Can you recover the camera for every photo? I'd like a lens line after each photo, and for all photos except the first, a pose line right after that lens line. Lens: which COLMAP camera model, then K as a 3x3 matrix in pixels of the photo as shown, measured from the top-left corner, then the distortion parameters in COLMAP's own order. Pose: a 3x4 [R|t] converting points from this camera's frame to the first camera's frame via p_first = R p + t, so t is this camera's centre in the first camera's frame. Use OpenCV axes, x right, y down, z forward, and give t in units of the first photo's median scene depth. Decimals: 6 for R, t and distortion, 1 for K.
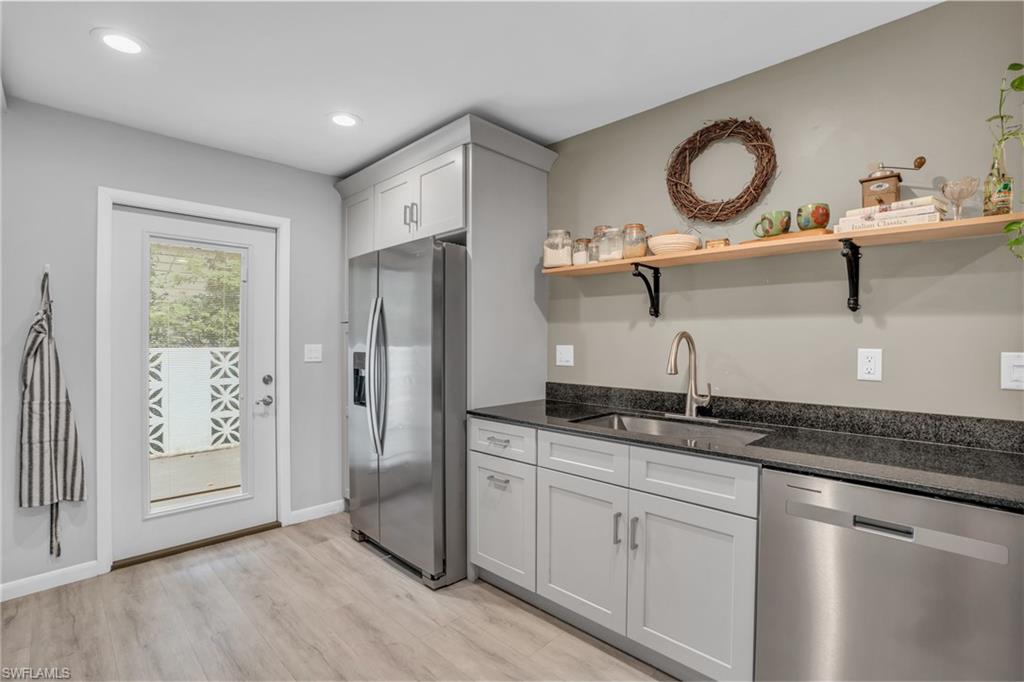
lens RADIAL K [[475.3, 0, 512.0], [0, 475.3, 341.0], [0, 0, 1]] dist [-0.068253, 0.026549]
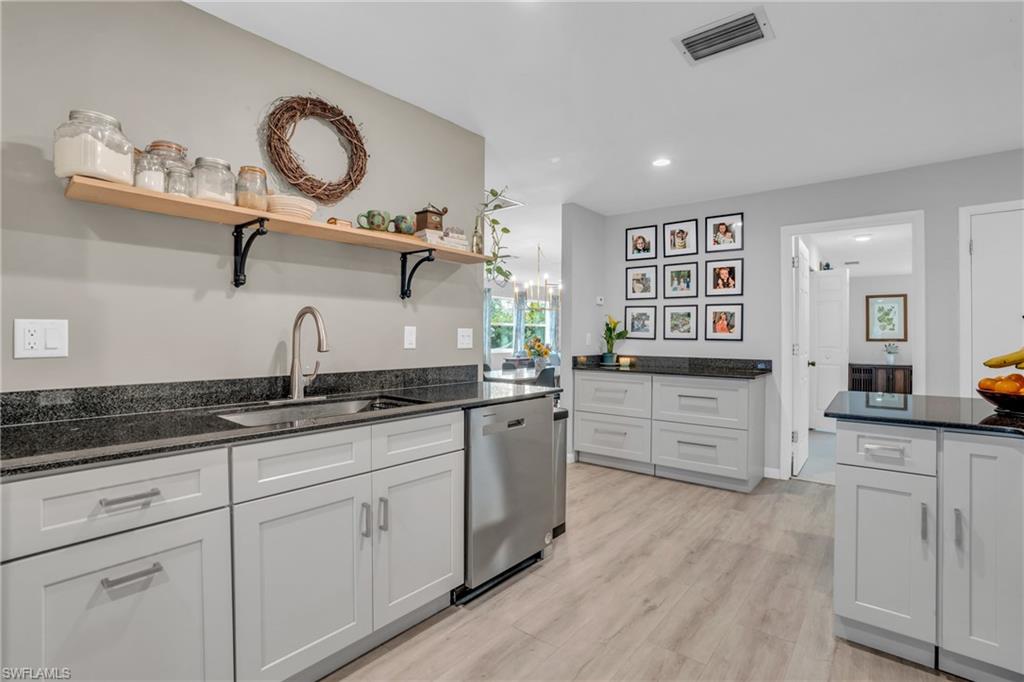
lens RADIAL K [[475.3, 0, 512.0], [0, 475.3, 341.0], [0, 0, 1]] dist [-0.068253, 0.026549]
pose [[-0.087476, -0.009904, 0.996117, -0.592504], [0.003209, 0.999943, 0.010224, 0.039765], [-0.996161, 0.004091, -0.087439, 0.681386]]
